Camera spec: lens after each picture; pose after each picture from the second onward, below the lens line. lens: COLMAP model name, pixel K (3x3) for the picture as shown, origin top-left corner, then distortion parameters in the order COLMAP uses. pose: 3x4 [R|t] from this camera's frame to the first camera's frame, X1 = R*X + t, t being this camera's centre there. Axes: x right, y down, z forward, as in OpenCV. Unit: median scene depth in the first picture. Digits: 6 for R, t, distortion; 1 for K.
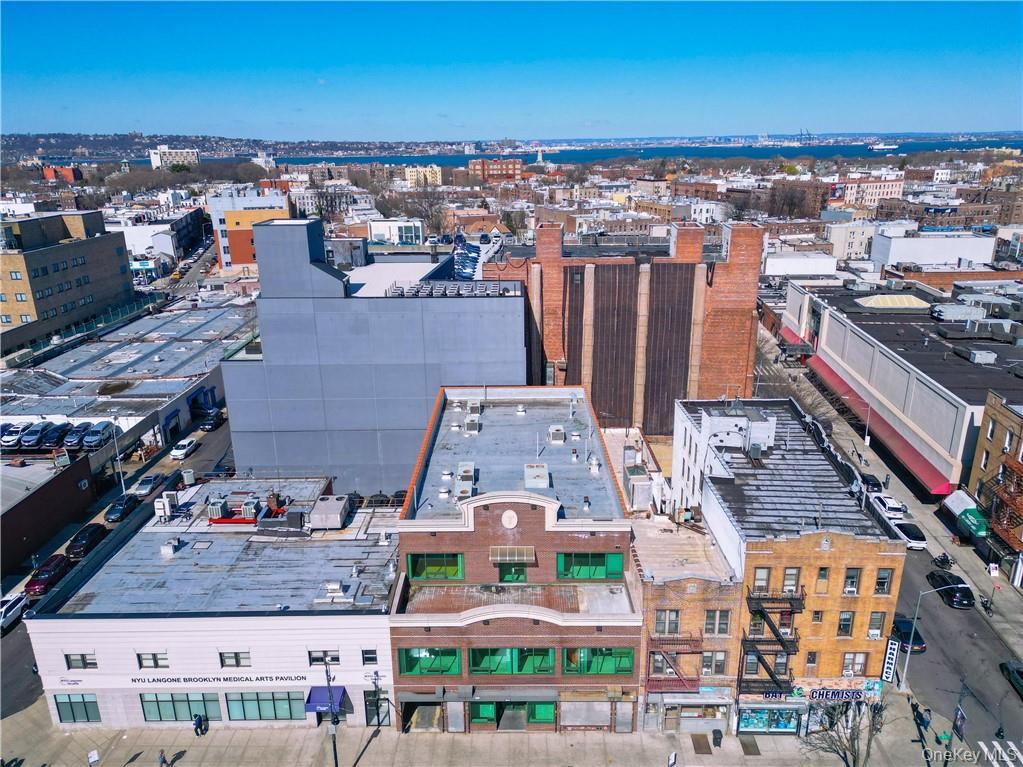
lens RADIAL K [[724.3, 0, 490.8], [0, 724.3, 404.8], [0, 0, 1]] dist [0.044628, -0.049447]
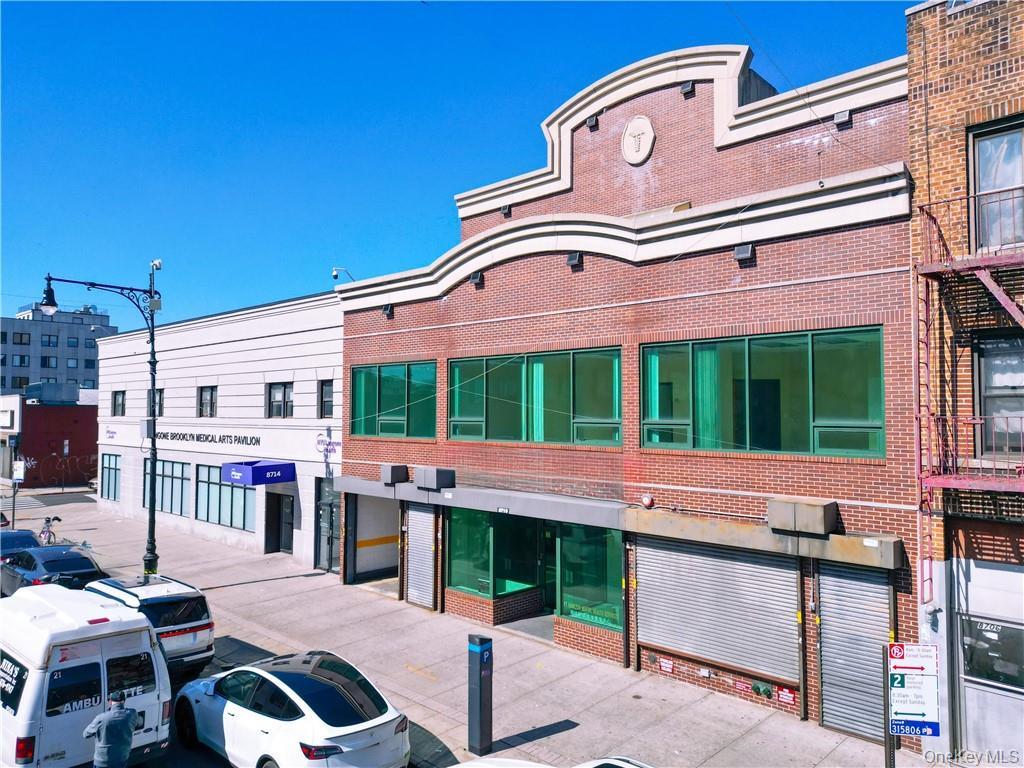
lens RADIAL K [[725.0, 0, 491.3], [0, 725.0, 405.4], [0, 0, 1]] dist [0.044628, -0.049447]
pose [[0.729364, 0.014799, -0.683966, 0.225246], [-0.243375, 0.939977, -0.239191, 0.371849], [0.639372, 0.340918, 0.689187, 0.605411]]
